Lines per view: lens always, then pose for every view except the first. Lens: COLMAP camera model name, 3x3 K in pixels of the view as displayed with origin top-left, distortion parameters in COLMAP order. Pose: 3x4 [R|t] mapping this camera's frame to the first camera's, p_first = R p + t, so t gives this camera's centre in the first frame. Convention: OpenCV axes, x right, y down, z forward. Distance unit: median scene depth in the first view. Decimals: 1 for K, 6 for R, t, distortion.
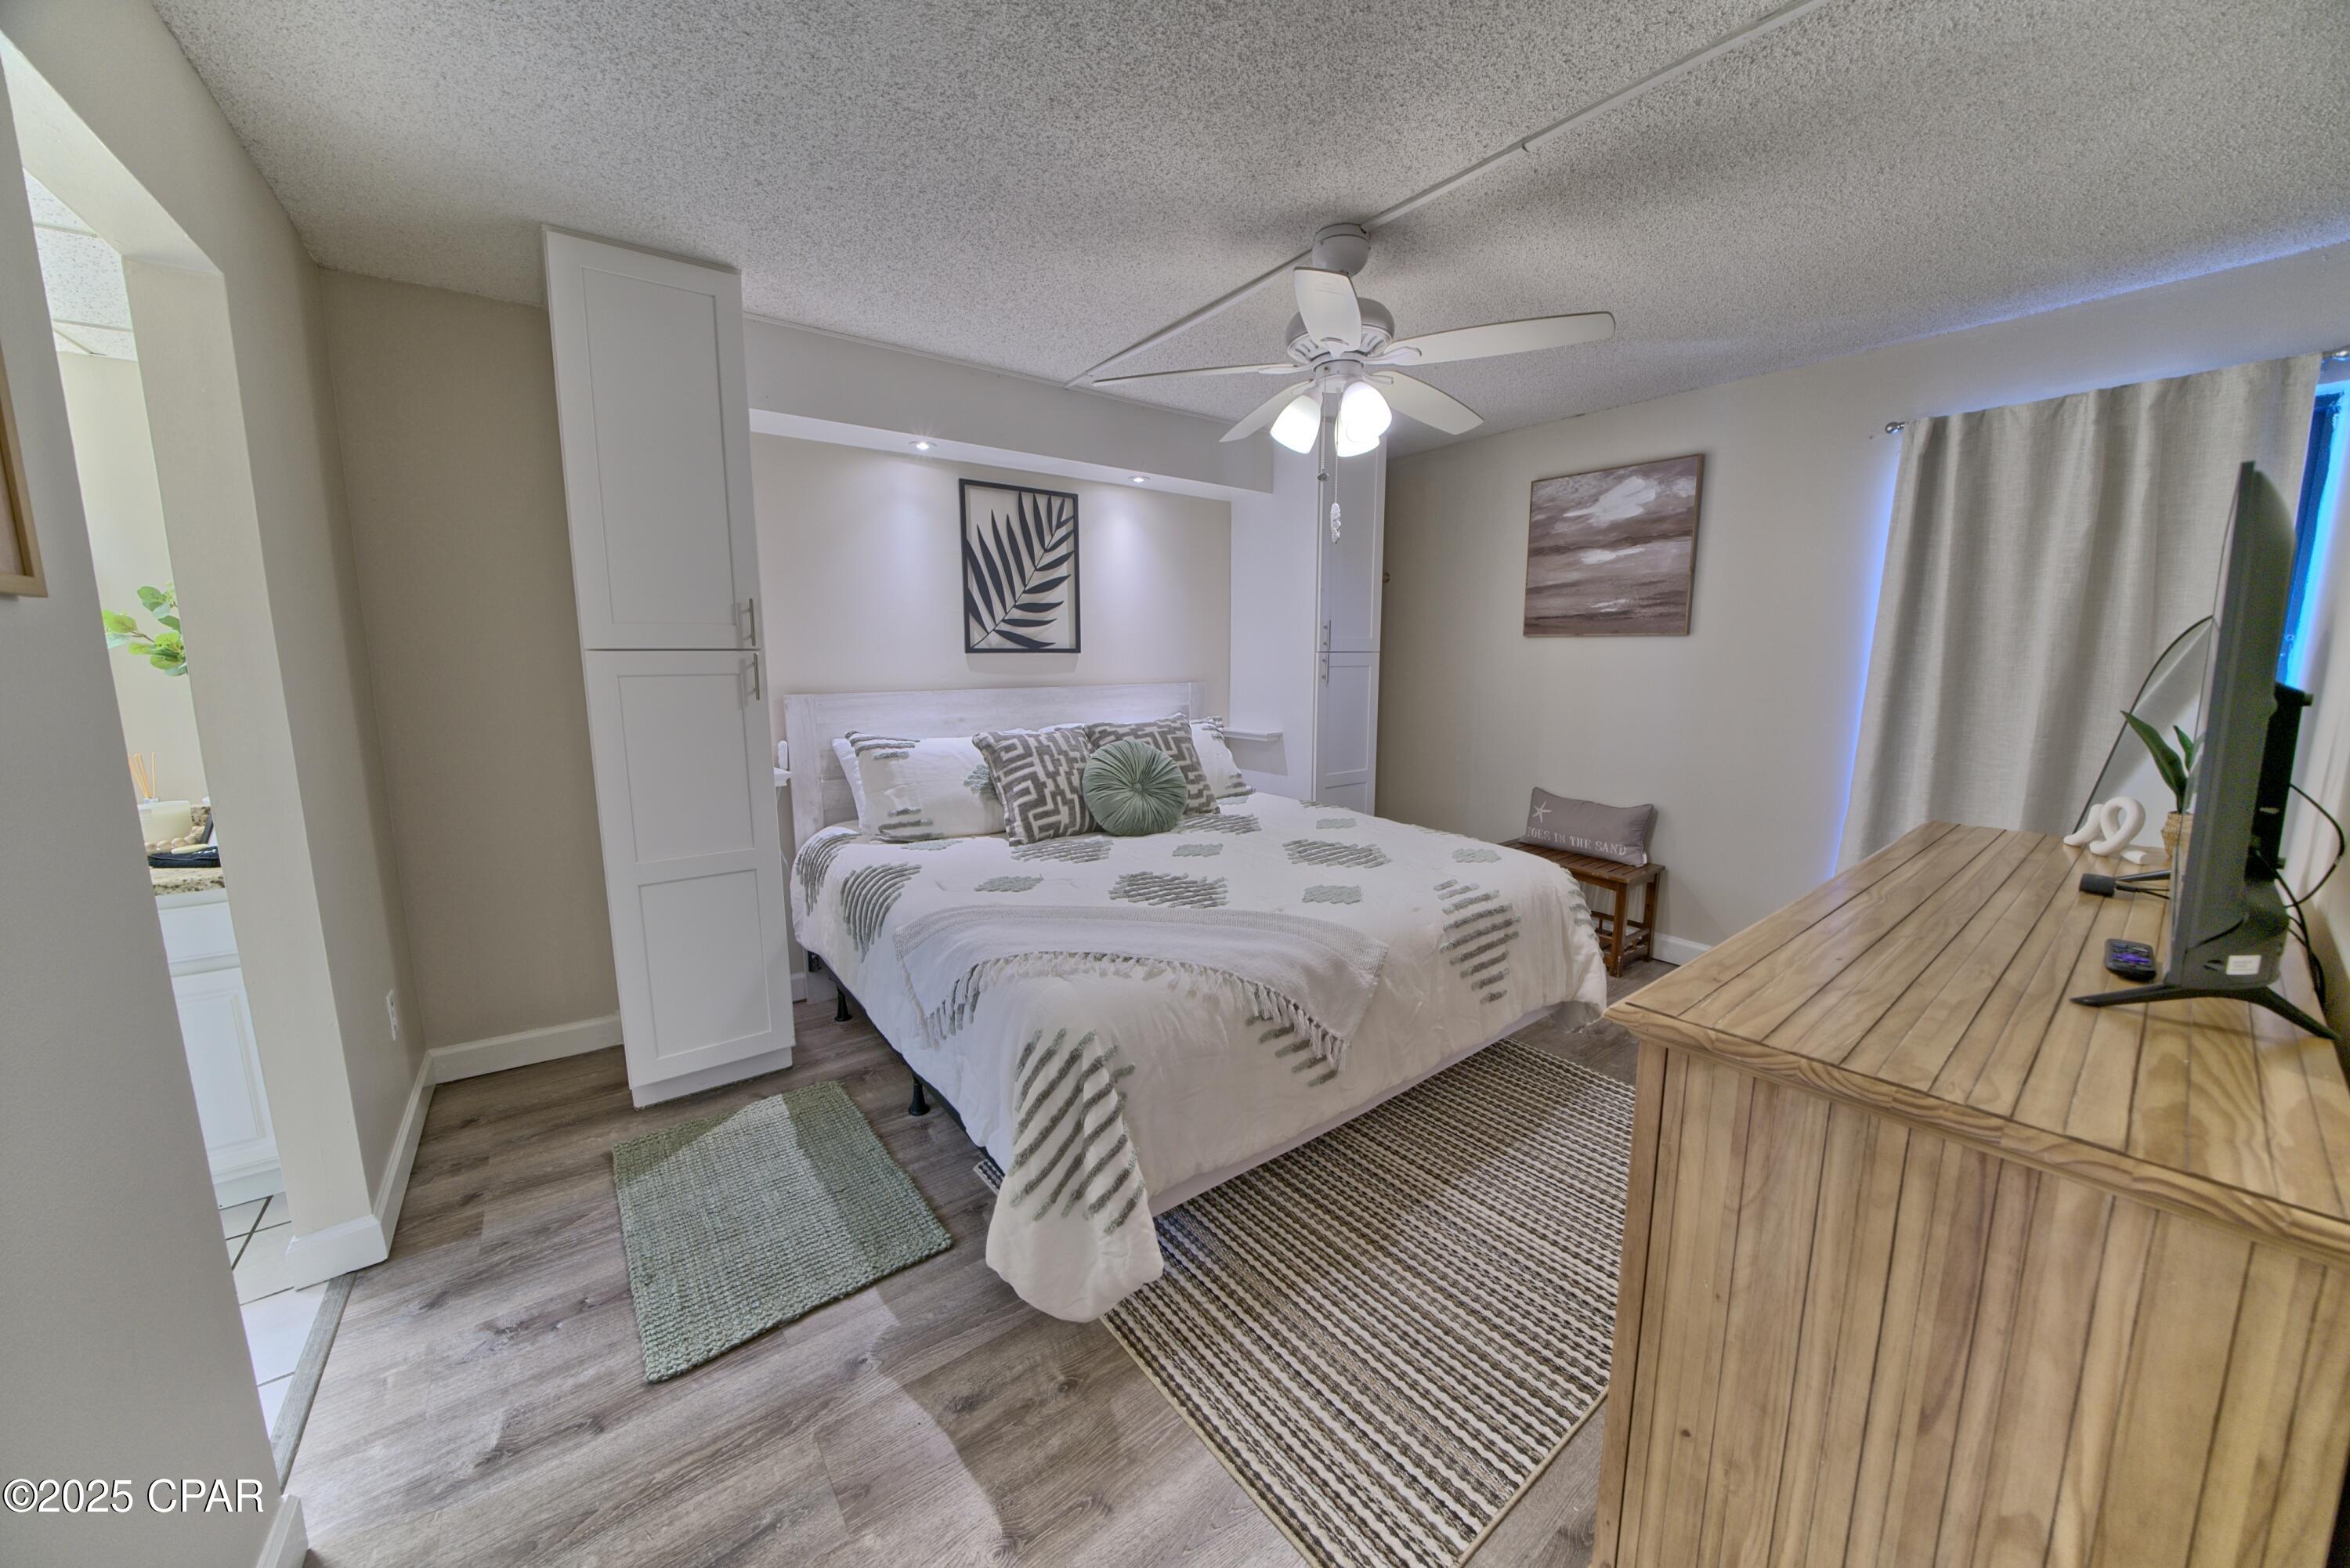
lens RADIAL K [[810.6, 0, 1178.3], [0, 810.6, 772.5], [0, 0, 1]] dist [-0.015814, -0.000229]
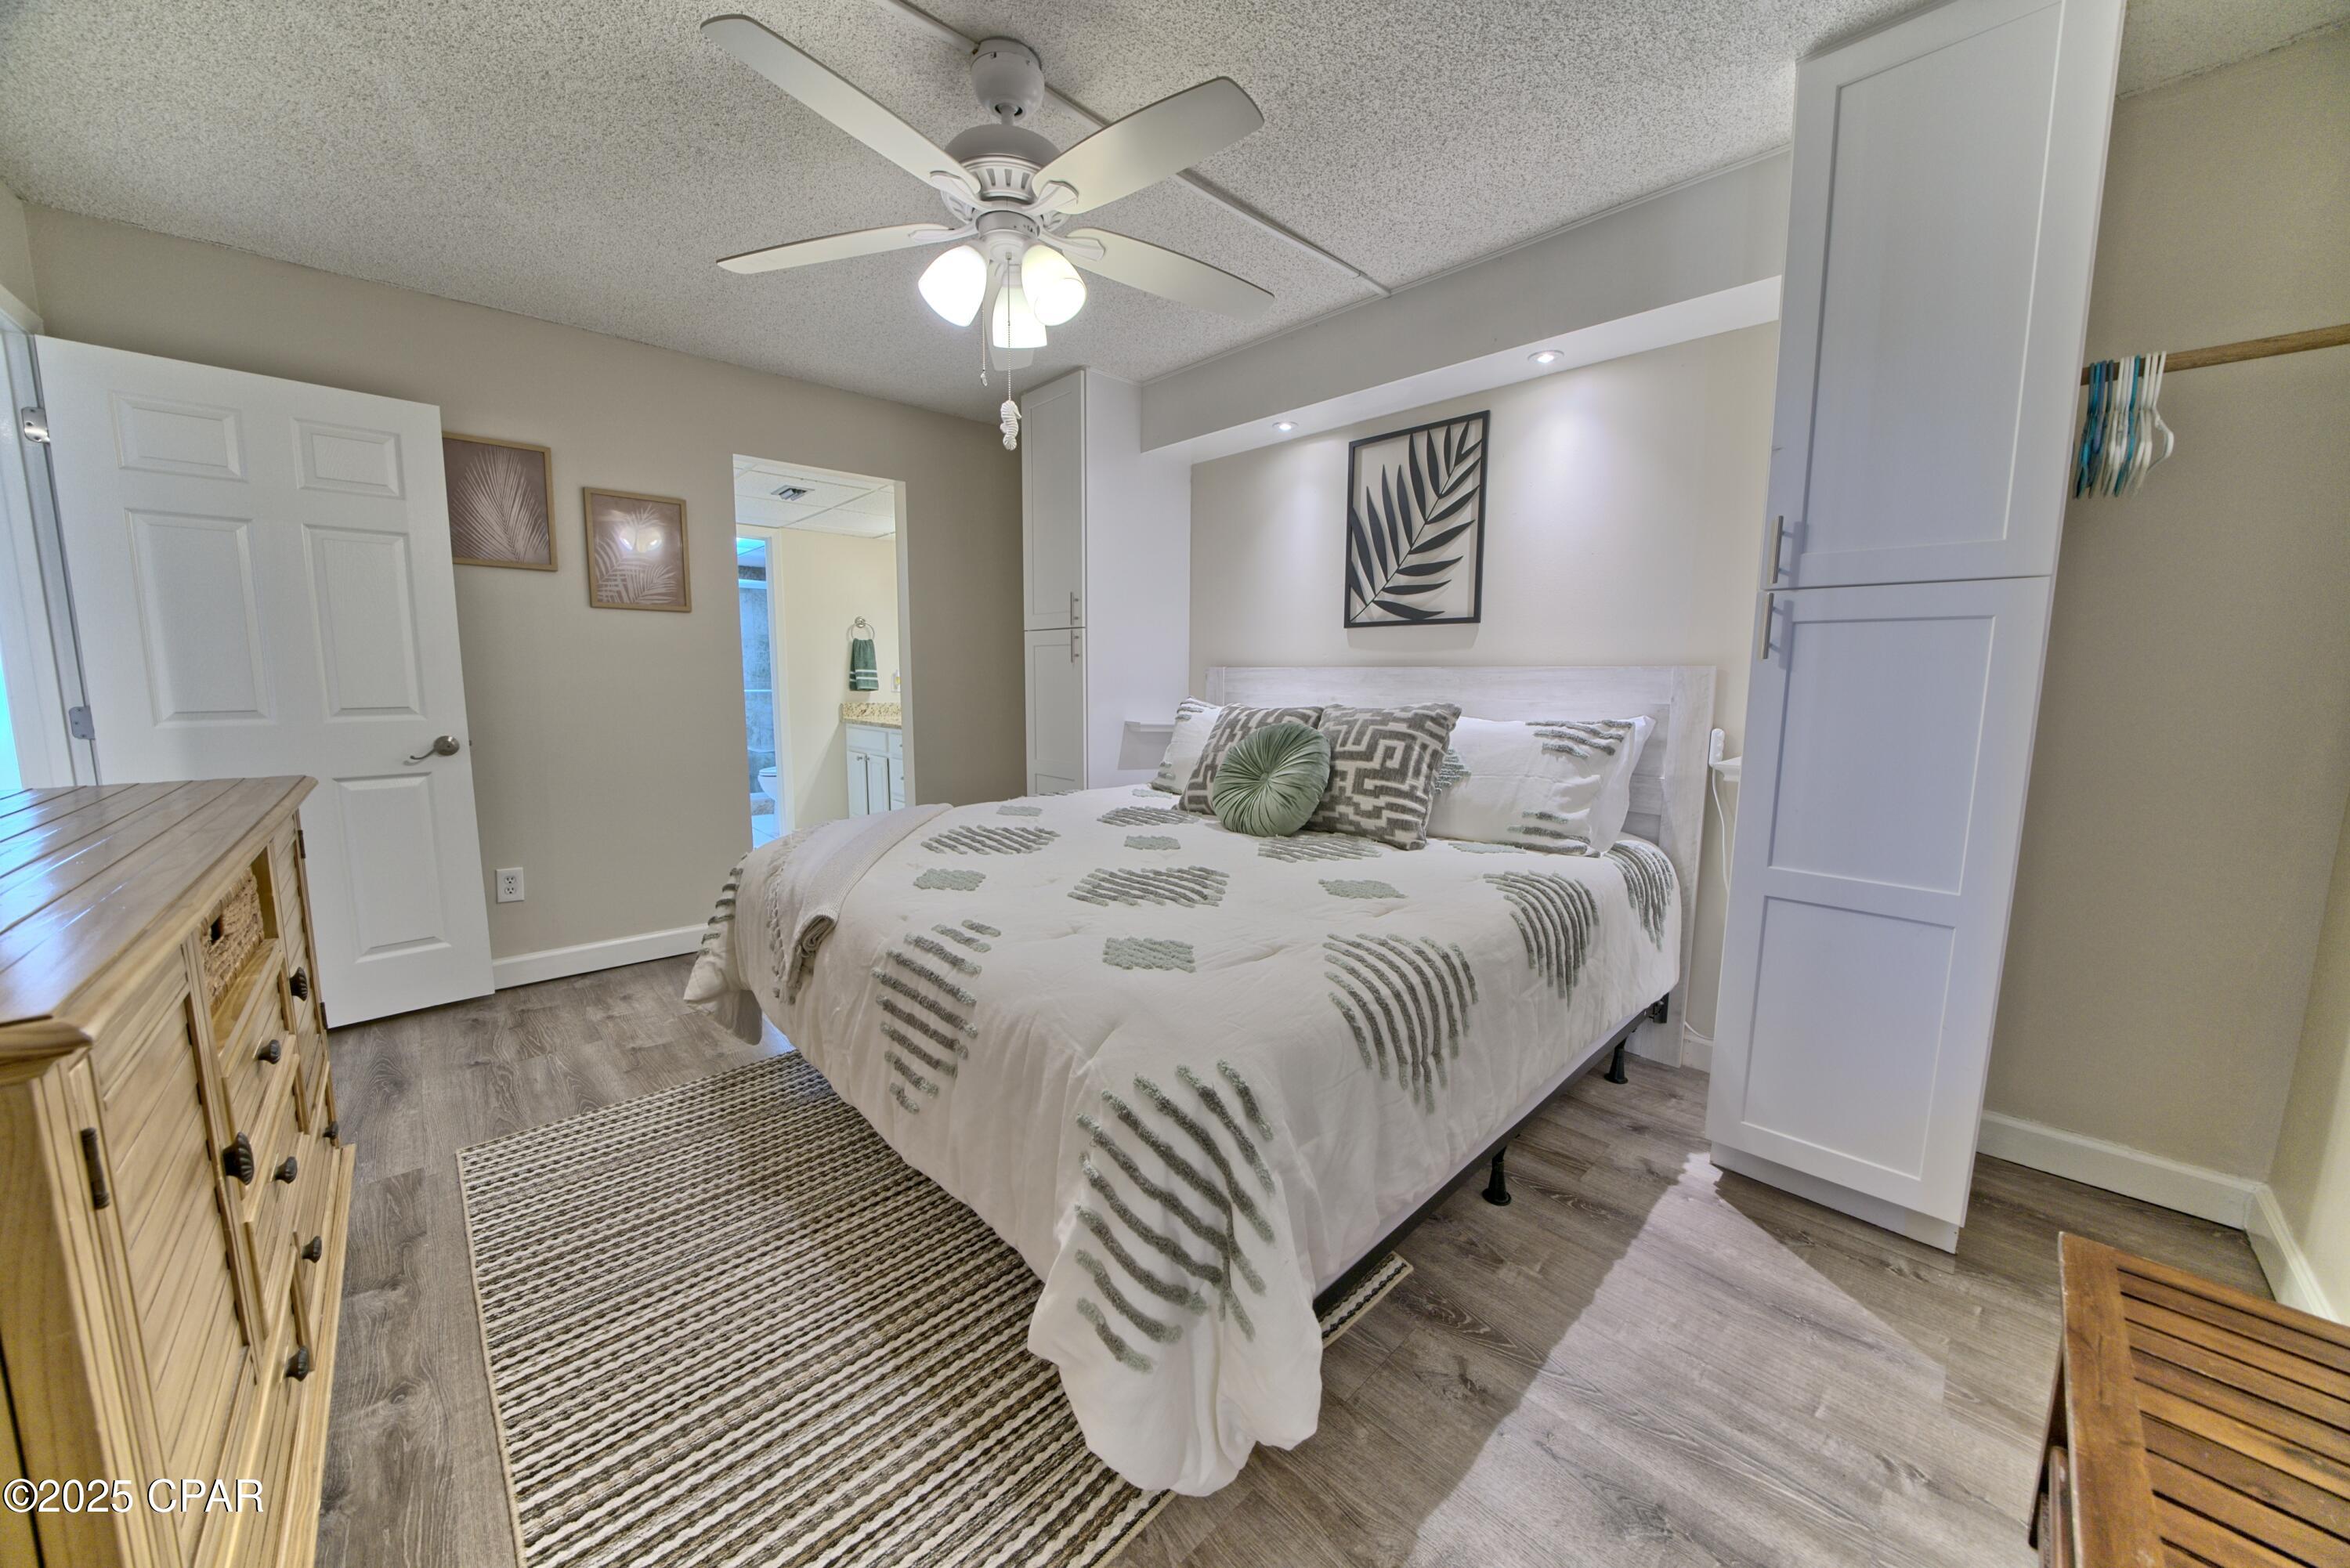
lens RADIAL K [[810.6, 0, 1178.2], [0, 810.6, 778.8], [0, 0, 1]] dist [-0.015814, -0.000229]
pose [[0.111123, 0.131279, -0.985098, 0.641291], [-0.149575, 0.982155, 0.114014, -0.052251], [0.982486, 0.134676, 0.128776, 0.688039]]
